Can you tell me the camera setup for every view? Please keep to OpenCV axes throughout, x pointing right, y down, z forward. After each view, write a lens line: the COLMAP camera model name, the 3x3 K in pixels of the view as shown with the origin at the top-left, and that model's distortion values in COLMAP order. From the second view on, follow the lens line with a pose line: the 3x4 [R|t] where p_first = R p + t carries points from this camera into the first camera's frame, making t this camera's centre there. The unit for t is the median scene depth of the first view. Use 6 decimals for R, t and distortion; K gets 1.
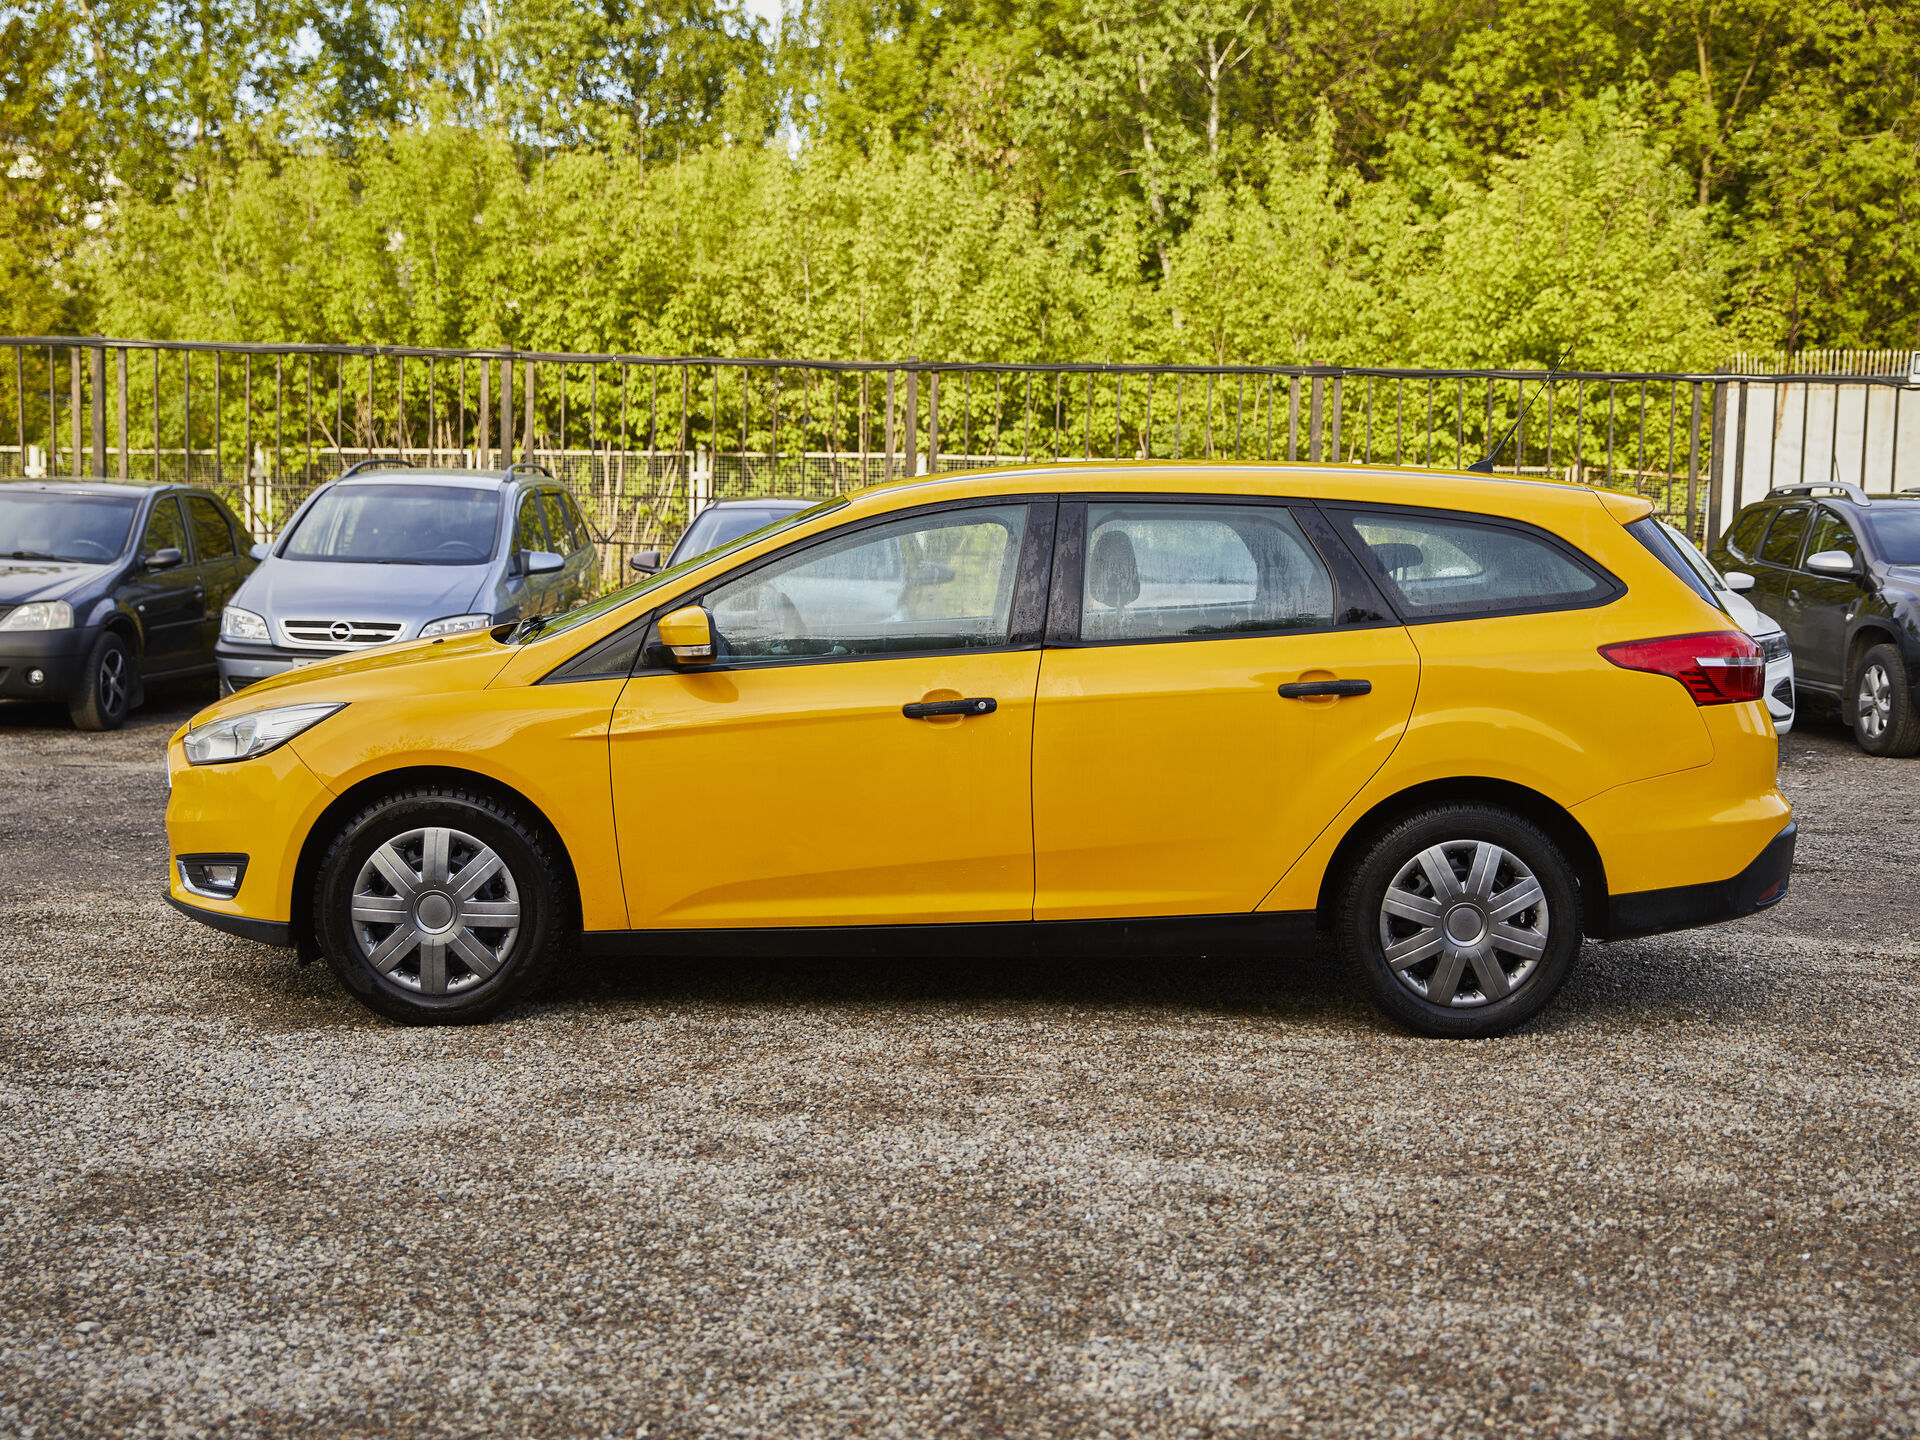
lens RADIAL K [[2065.6, 0, 960.9], [0, 2065.6, 721.3], [0, 0, 1]] dist [0.002414, 0.000000]
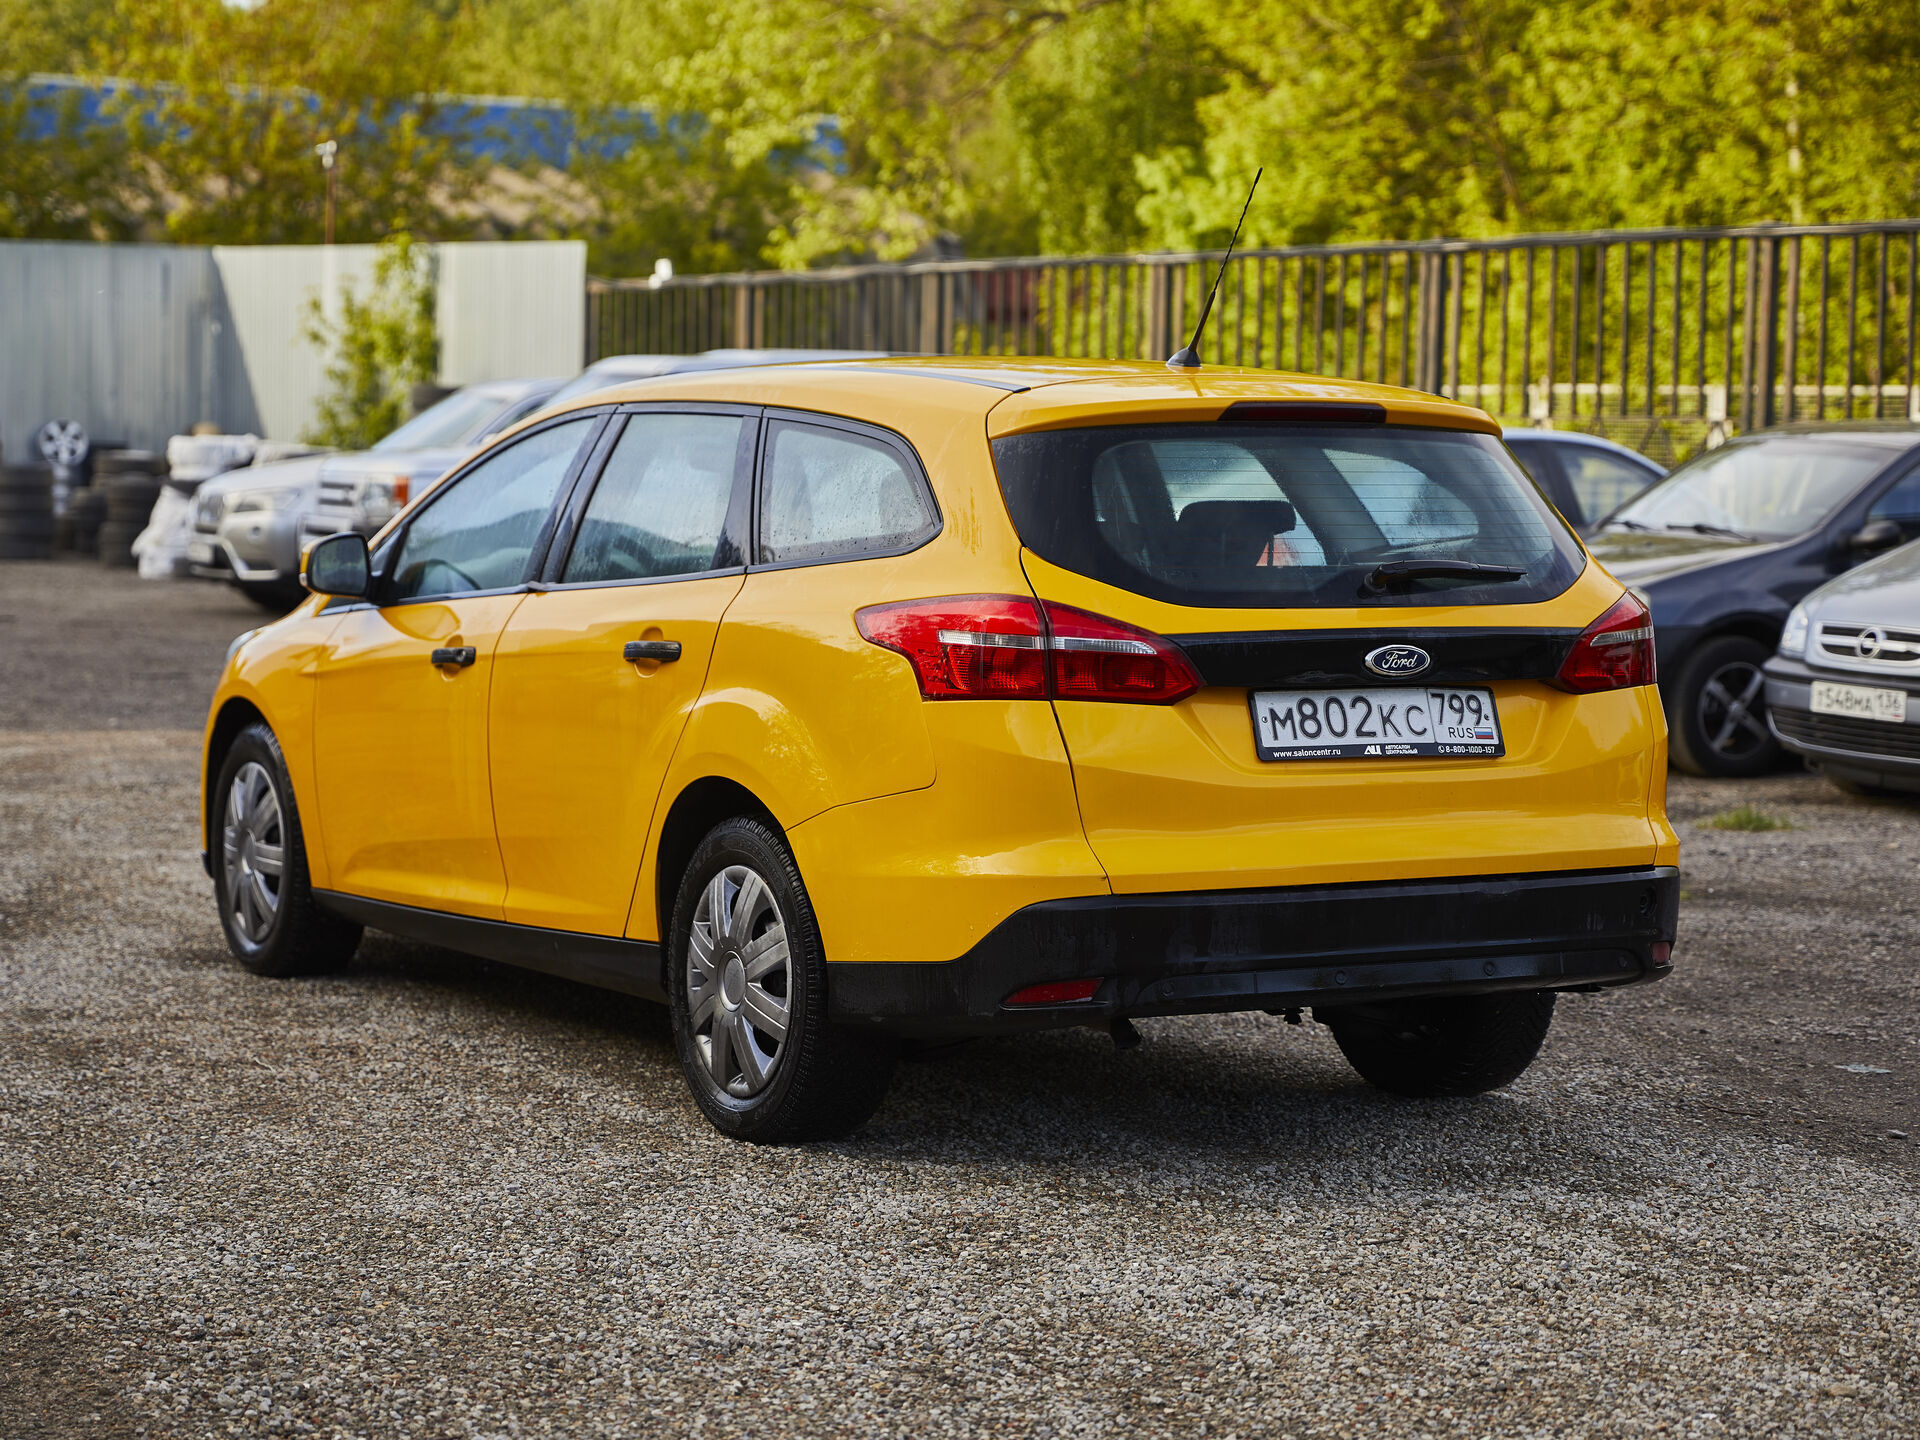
lens RADIAL K [[3626.1, 0, 950.6], [0, 3626.1, 715.6], [0, 0, 1]] dist [-0.125170, 0.000000]
pose [[0.587296, 0.059060, -0.807215, 1.299684], [-0.088872, 0.996009, 0.008215, -0.012973], [0.804479, 0.066914, 0.590201, 0.285612]]
